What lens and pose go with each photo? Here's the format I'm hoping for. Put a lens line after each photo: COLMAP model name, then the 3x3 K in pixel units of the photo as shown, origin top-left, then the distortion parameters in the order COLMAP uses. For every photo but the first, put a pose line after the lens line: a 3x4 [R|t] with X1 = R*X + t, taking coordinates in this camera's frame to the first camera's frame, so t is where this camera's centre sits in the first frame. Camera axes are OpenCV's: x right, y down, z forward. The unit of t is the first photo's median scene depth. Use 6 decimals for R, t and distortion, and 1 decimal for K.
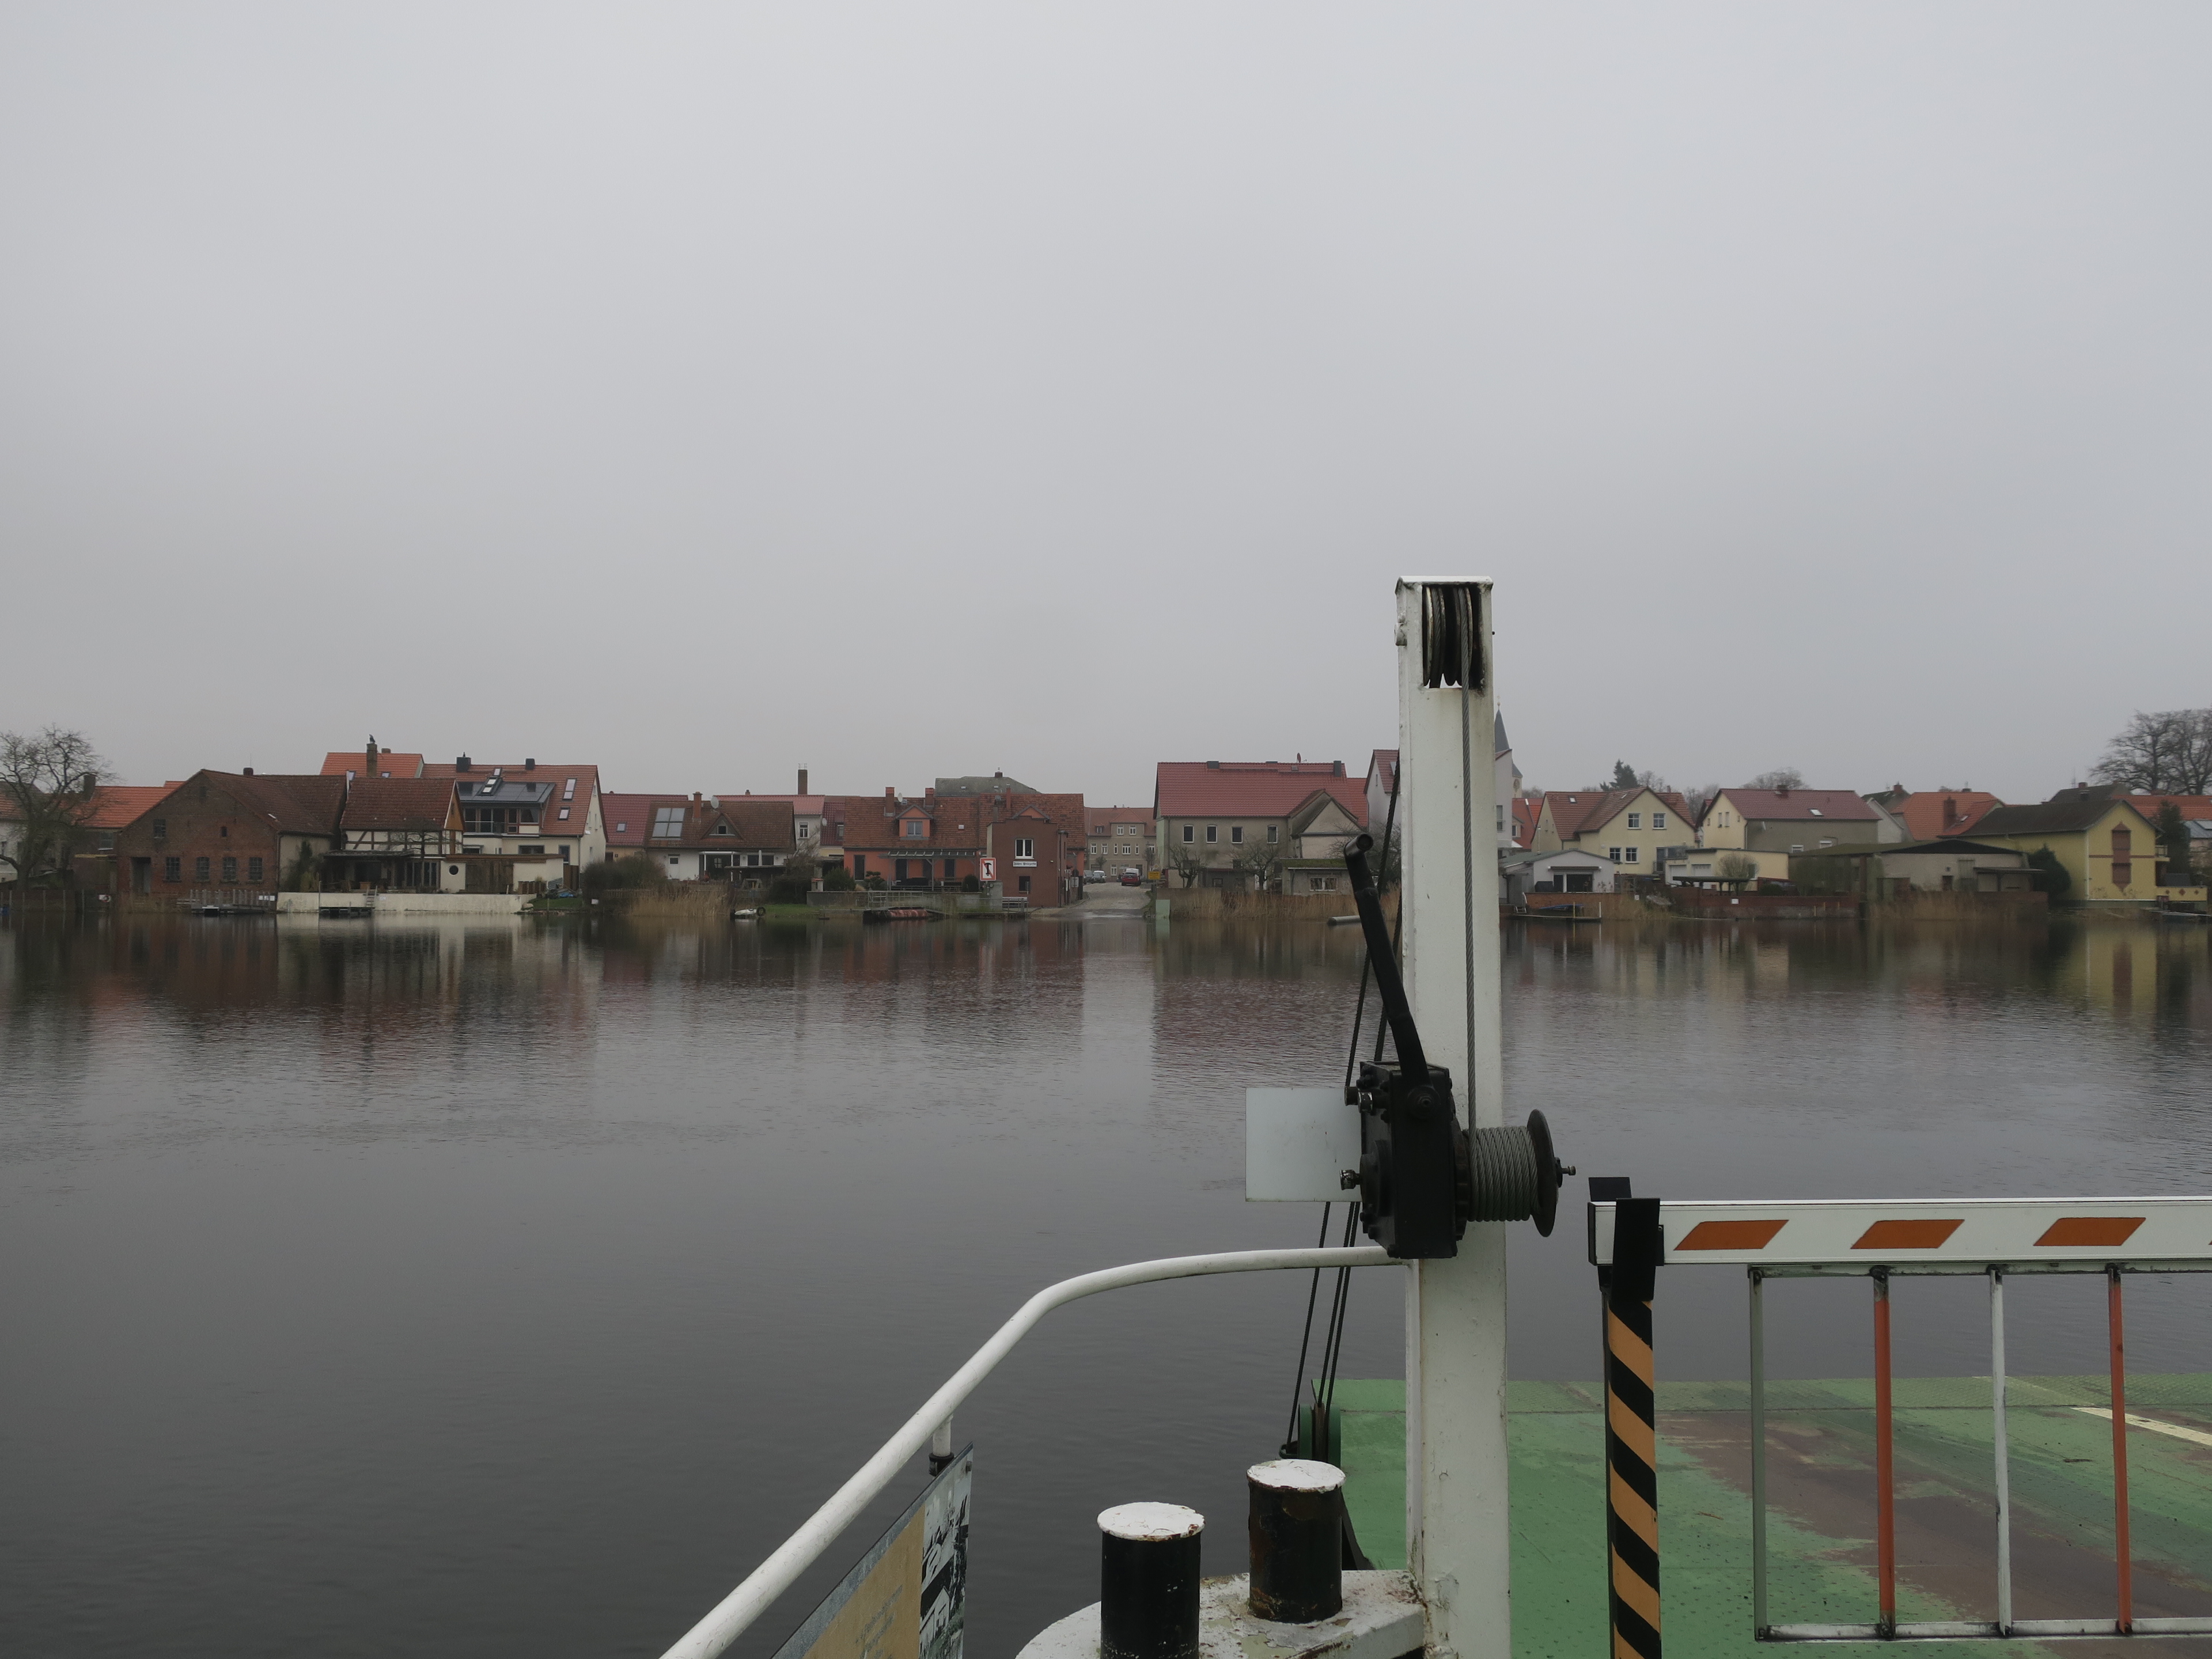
lens RADIAL K [[1915.8, 0, 1108.0], [0, 1915.8, 841.2], [0, 0, 1]] dist [-0.022658, 0.051802]
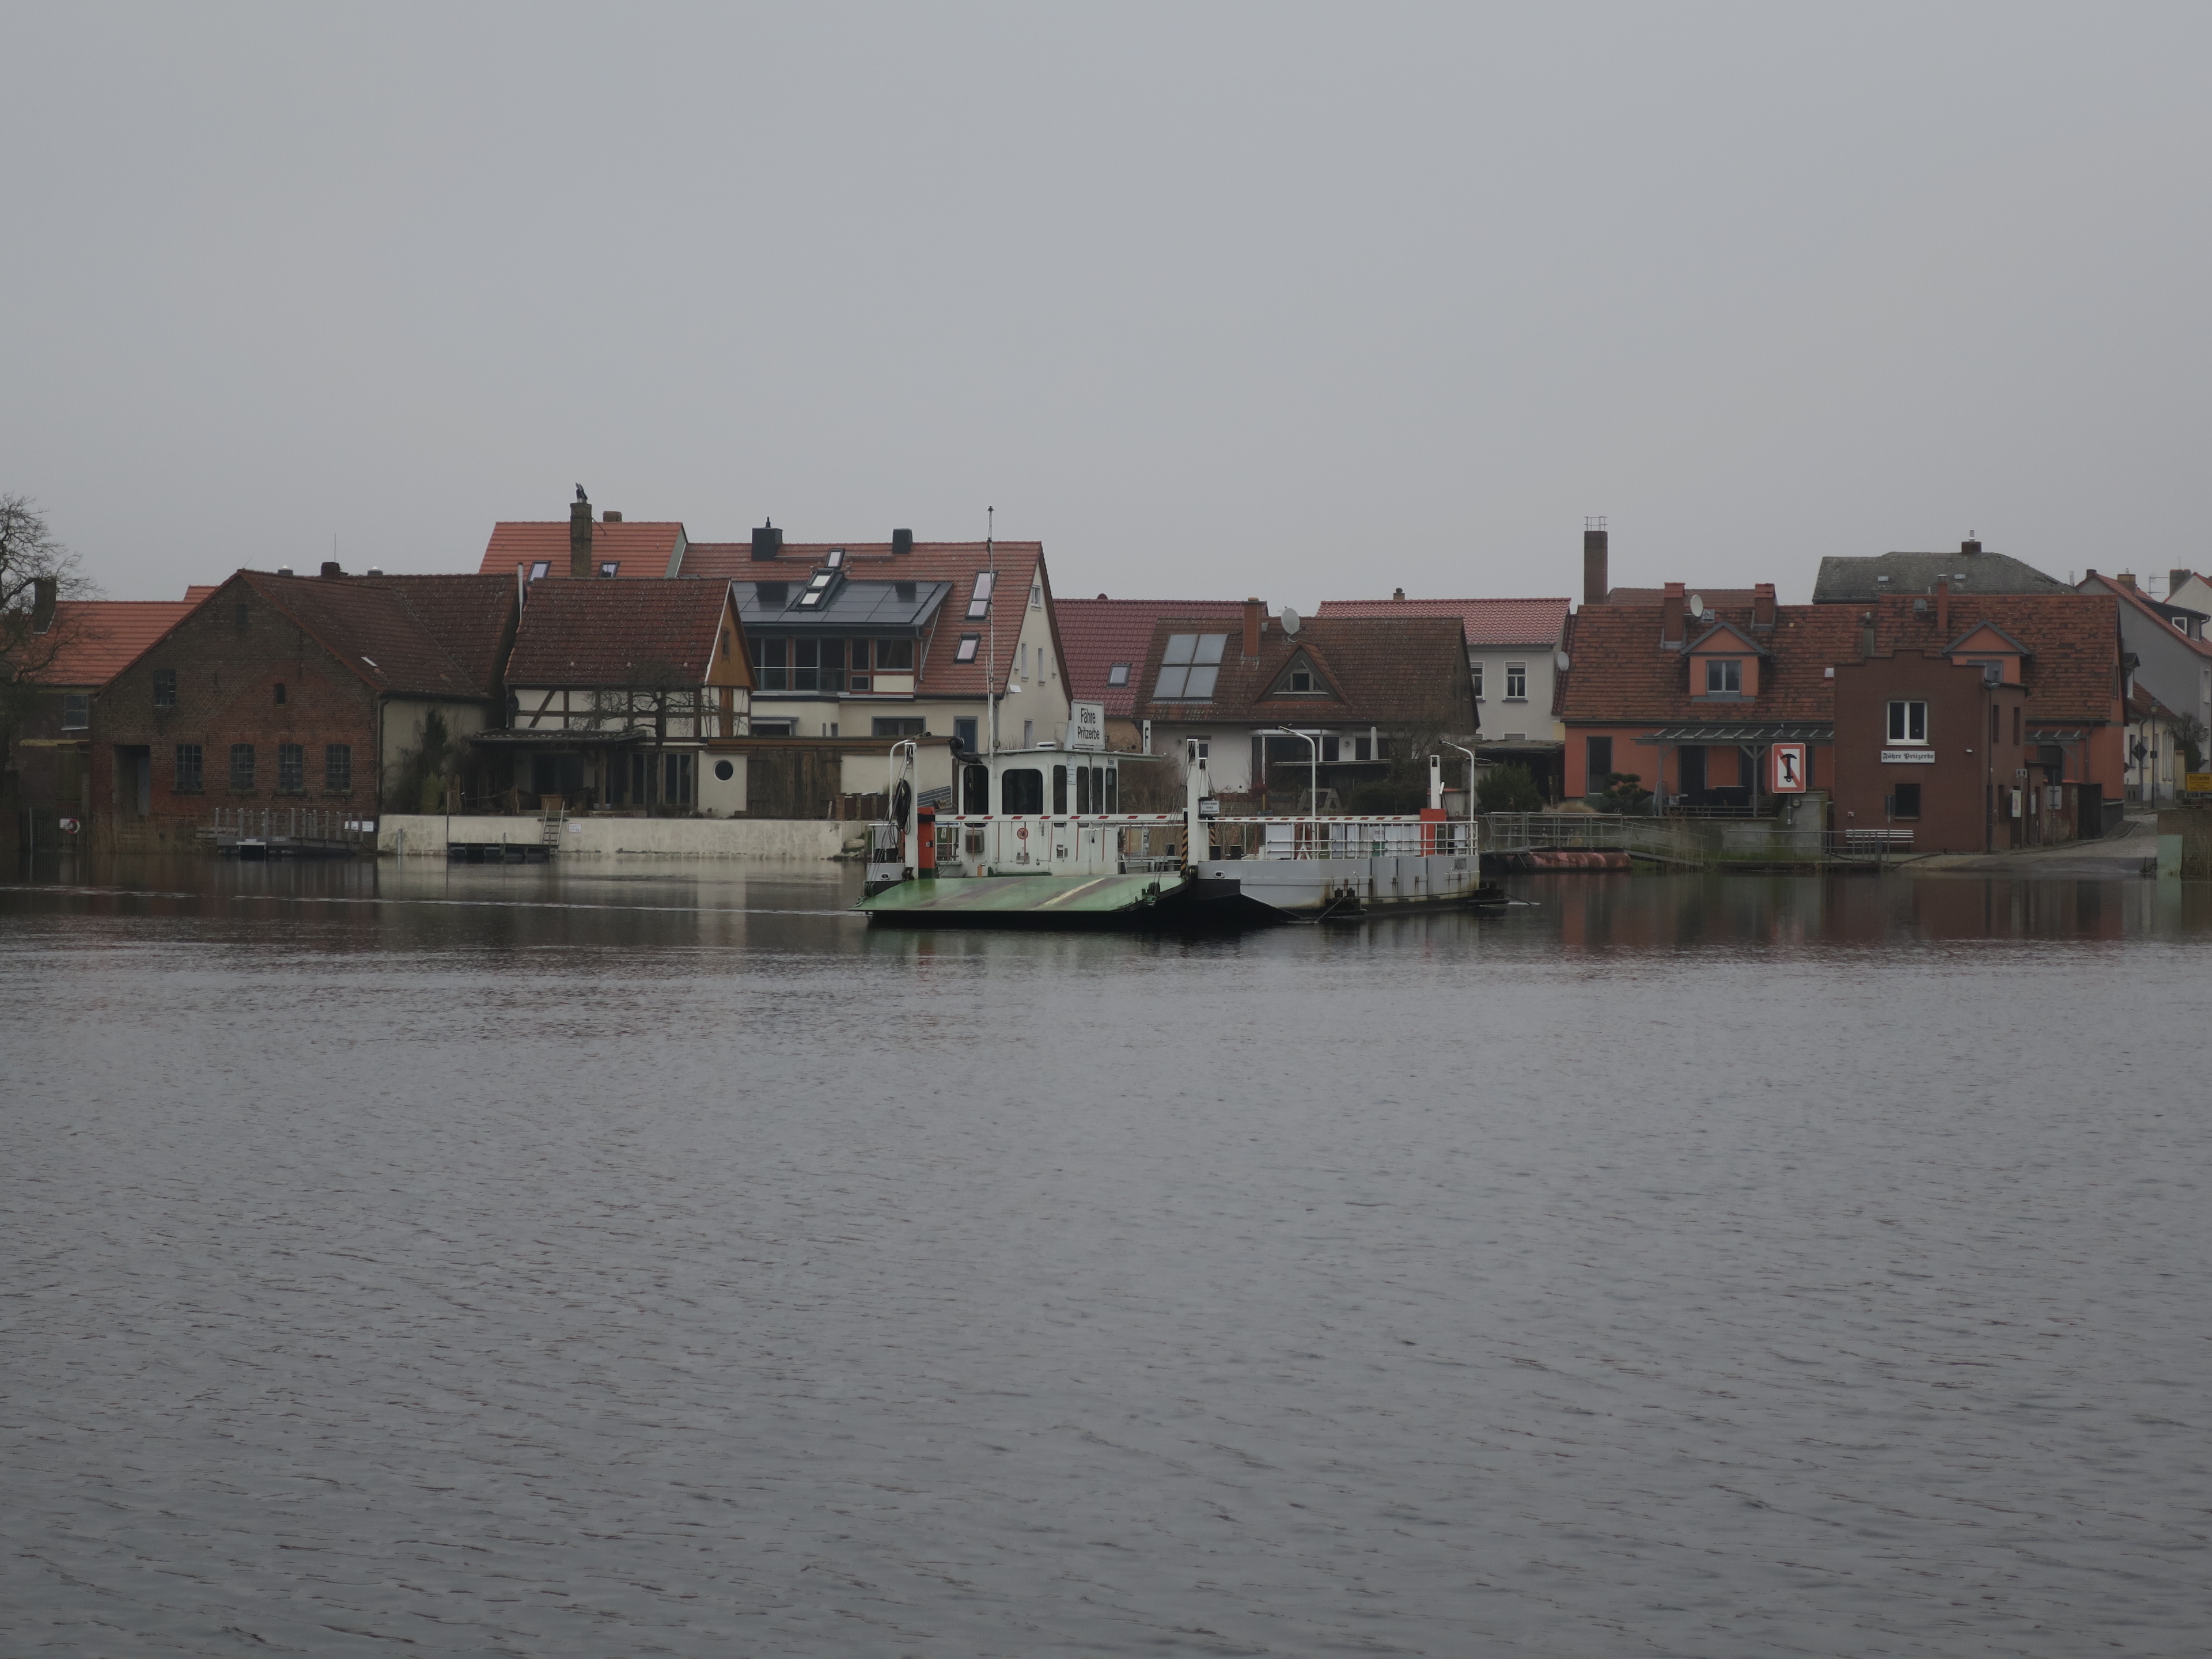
lens RADIAL K [[5445.8, 0, 1114.1], [0, 5445.8, 821.4], [0, 0, 1]] dist [-0.134257, 0.000000]
pose [[0.955112, 0.002535, -0.296235, 0.154533], [0.004083, 0.999756, 0.021718, -0.001251], [0.296218, -0.021953, 0.954868, -0.271458]]
